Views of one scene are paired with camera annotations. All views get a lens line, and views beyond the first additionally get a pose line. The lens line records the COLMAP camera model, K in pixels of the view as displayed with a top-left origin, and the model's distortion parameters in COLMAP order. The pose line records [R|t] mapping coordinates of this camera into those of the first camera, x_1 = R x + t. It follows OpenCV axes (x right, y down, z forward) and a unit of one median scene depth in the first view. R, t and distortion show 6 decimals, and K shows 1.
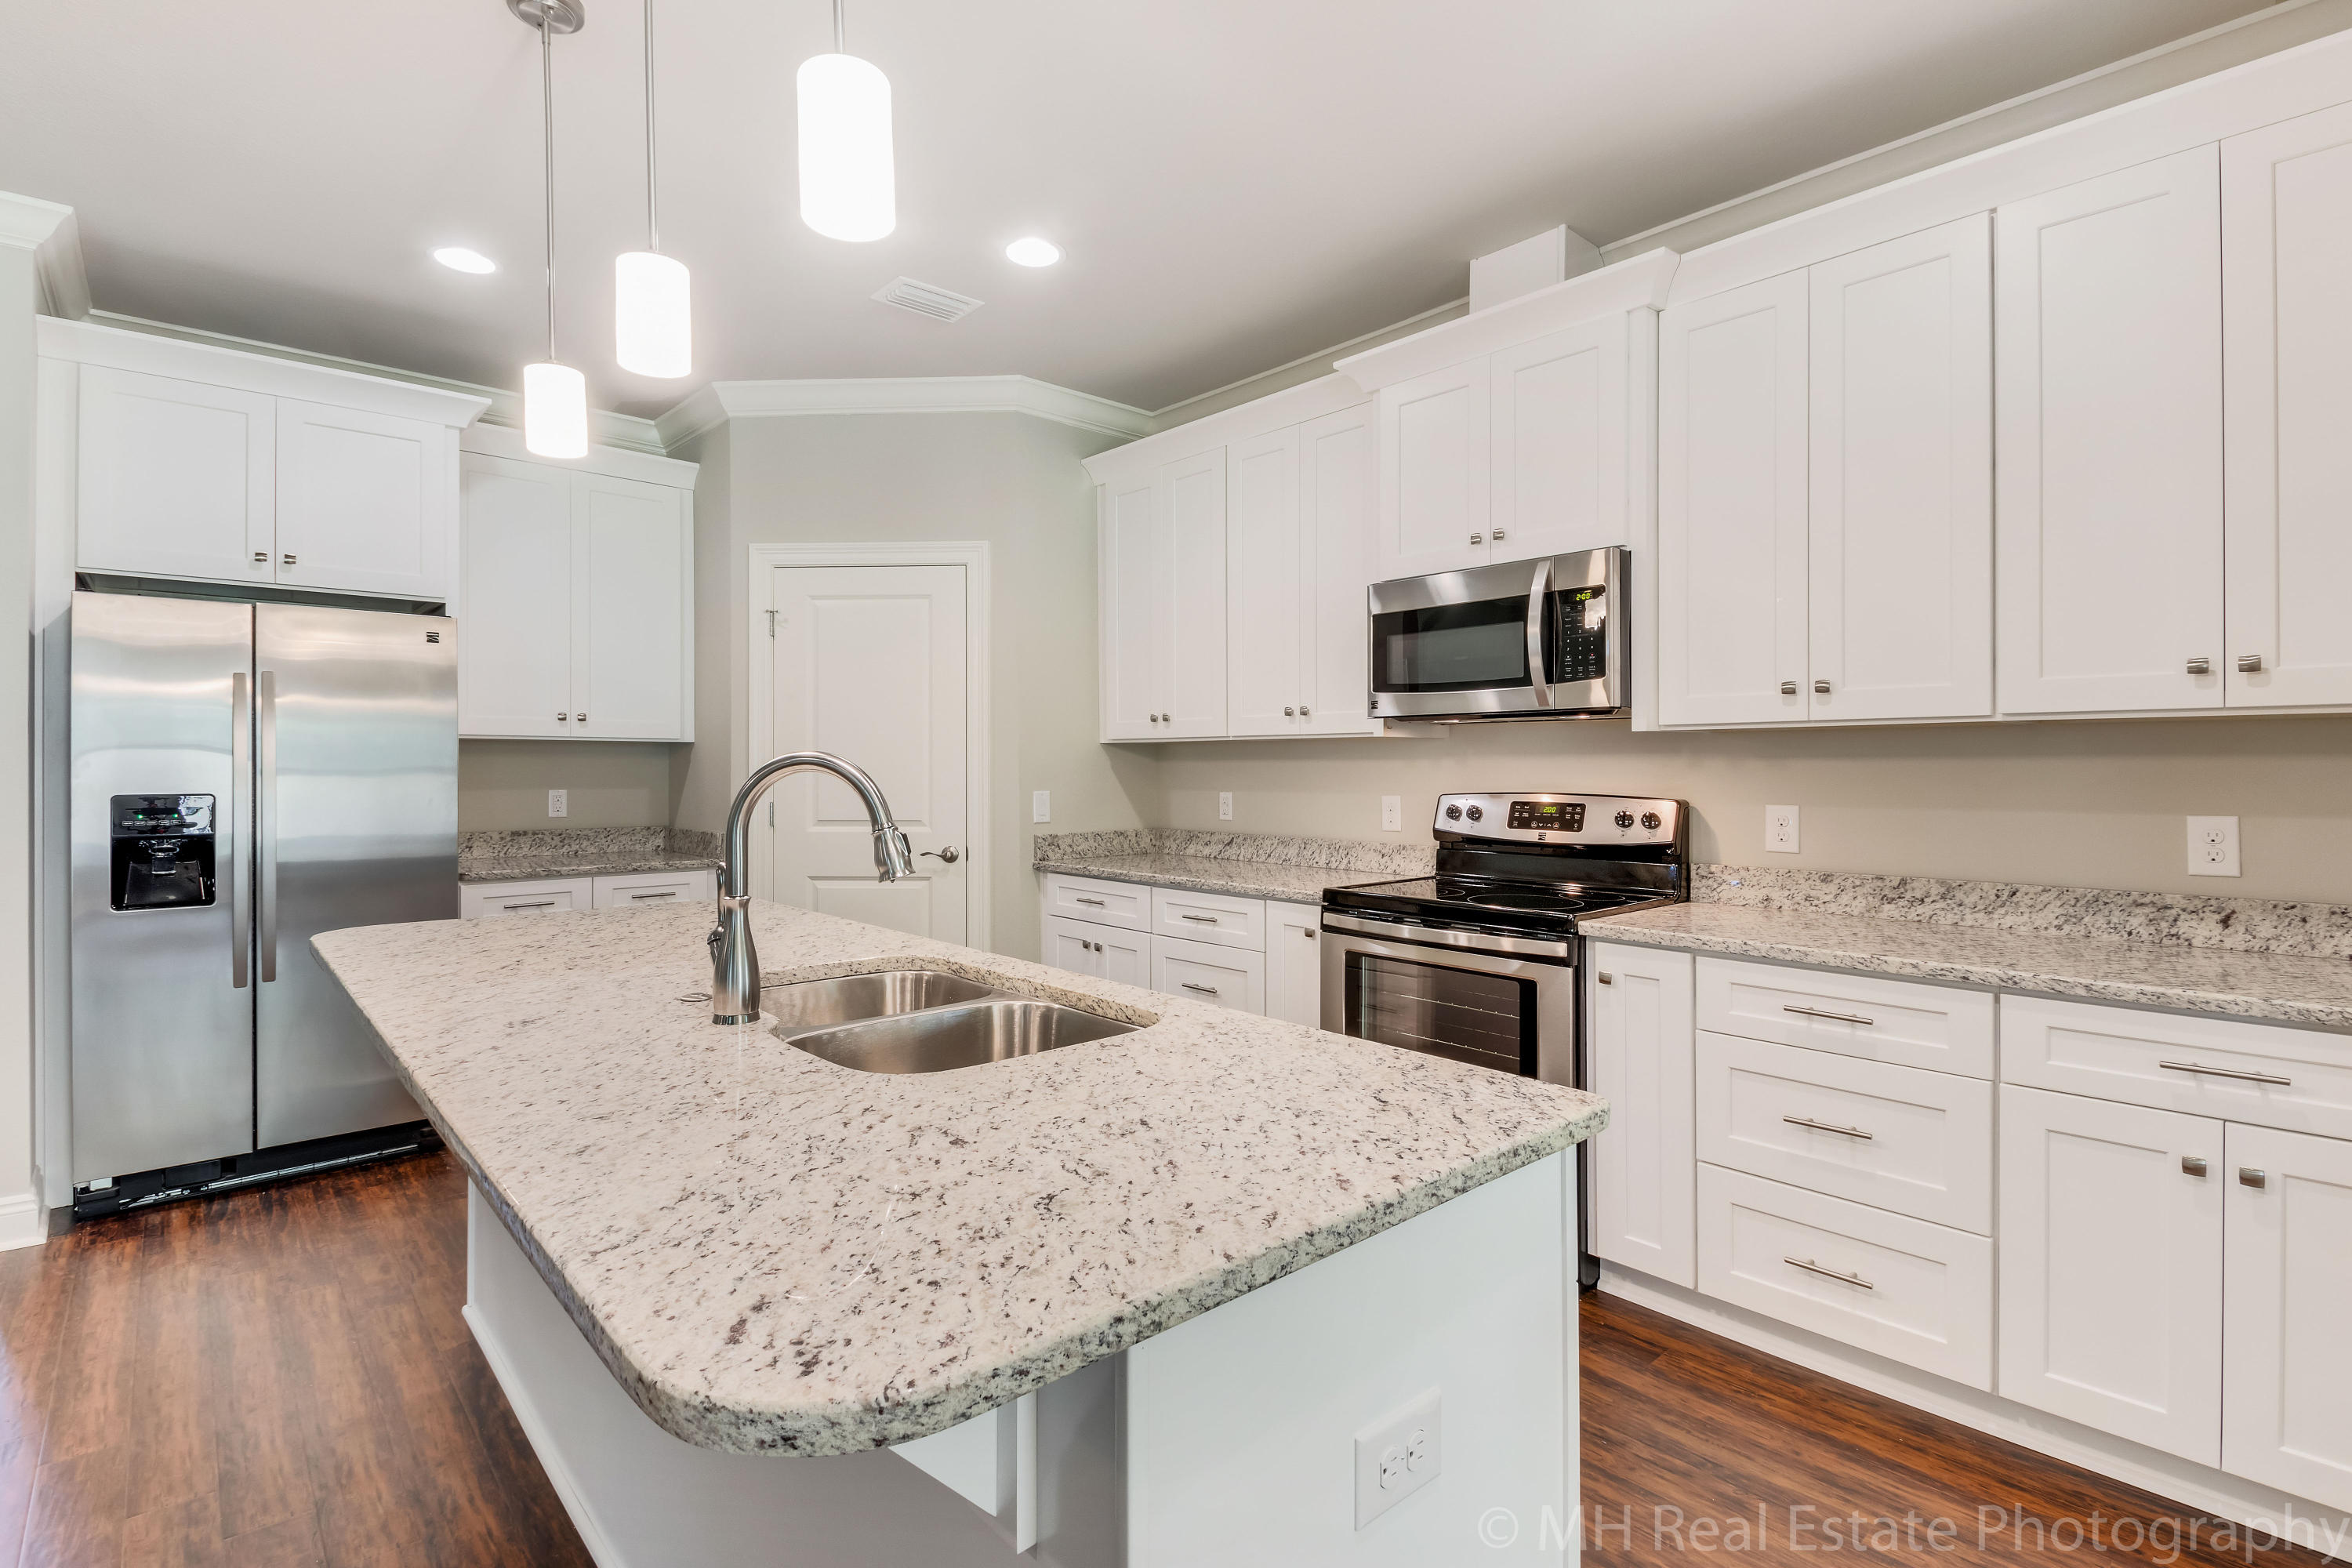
lens RADIAL K [[1115.8, 0, 1173.3], [0, 1115.8, 766.2], [0, 0, 1]] dist [-0.001870, -0.000055]
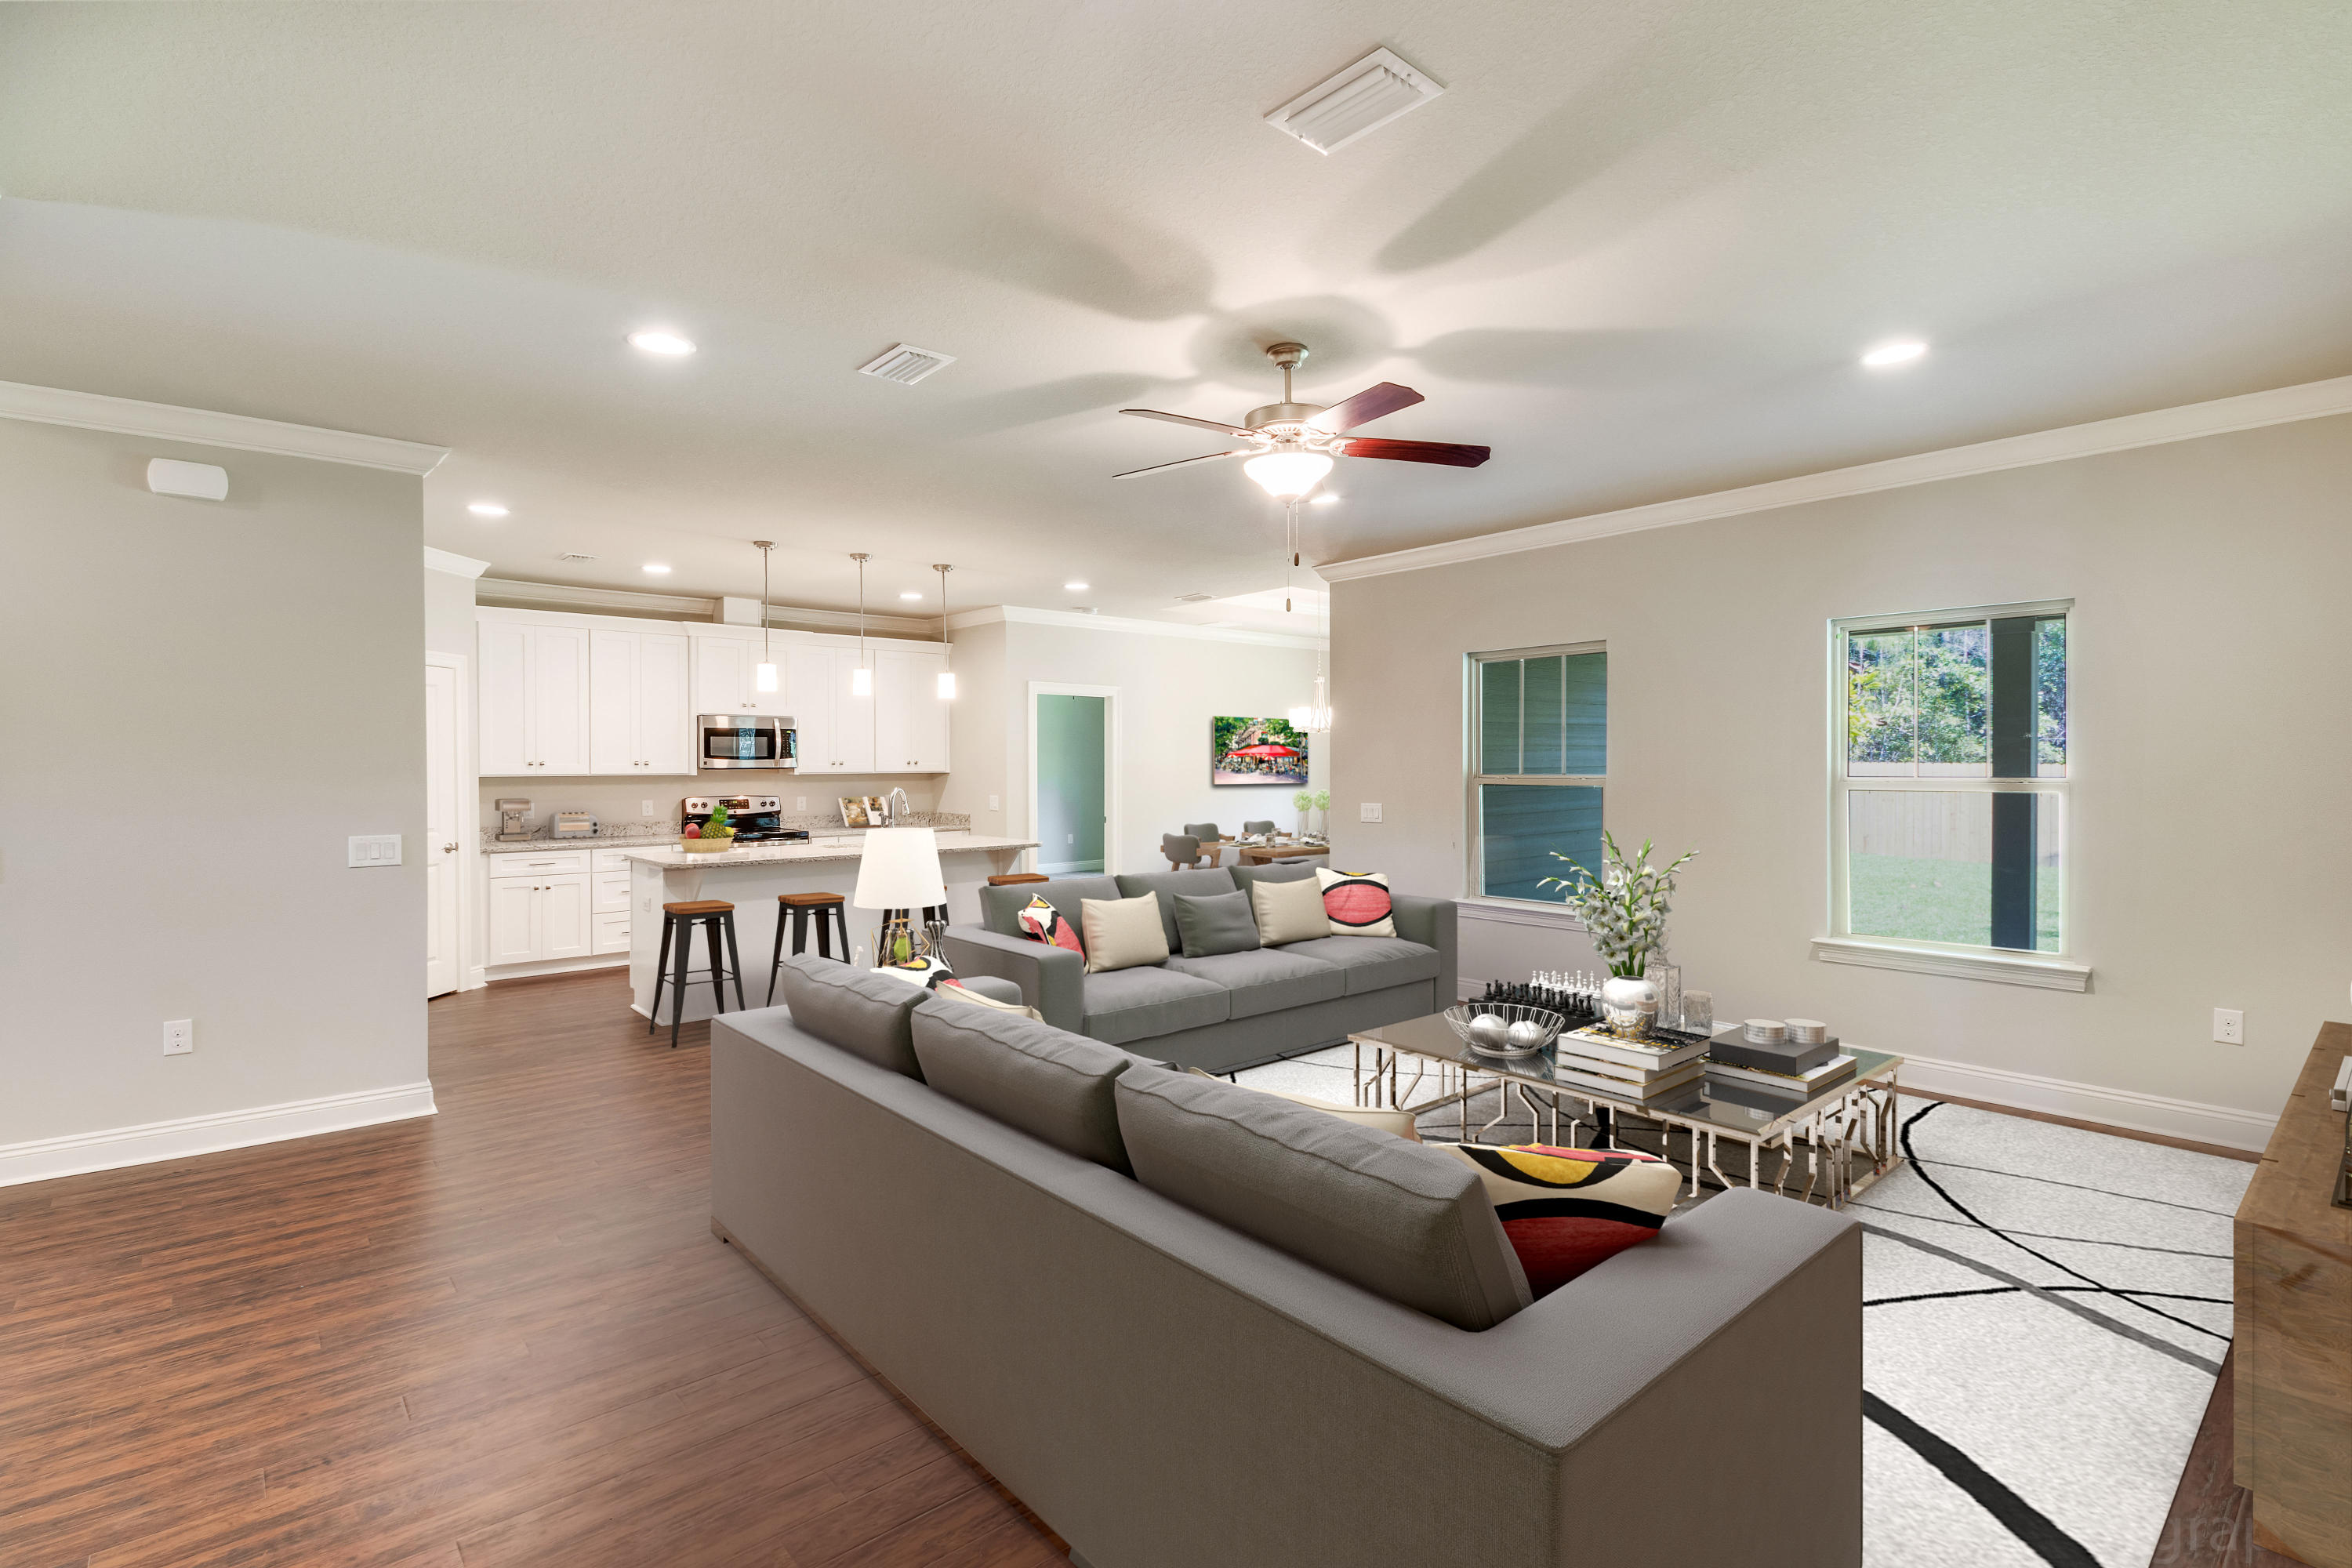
lens RADIAL K [[1115.8, 0, 1174.1], [0, 1115.8, 779.9], [0, 0, 1]] dist [-0.001870, -0.000055]
pose [[0.007046, -0.002750, 0.999971, -2.409651], [0.000522, 0.999996, 0.002746, -0.022188], [-0.999975, 0.000503, 0.007047, -0.091618]]
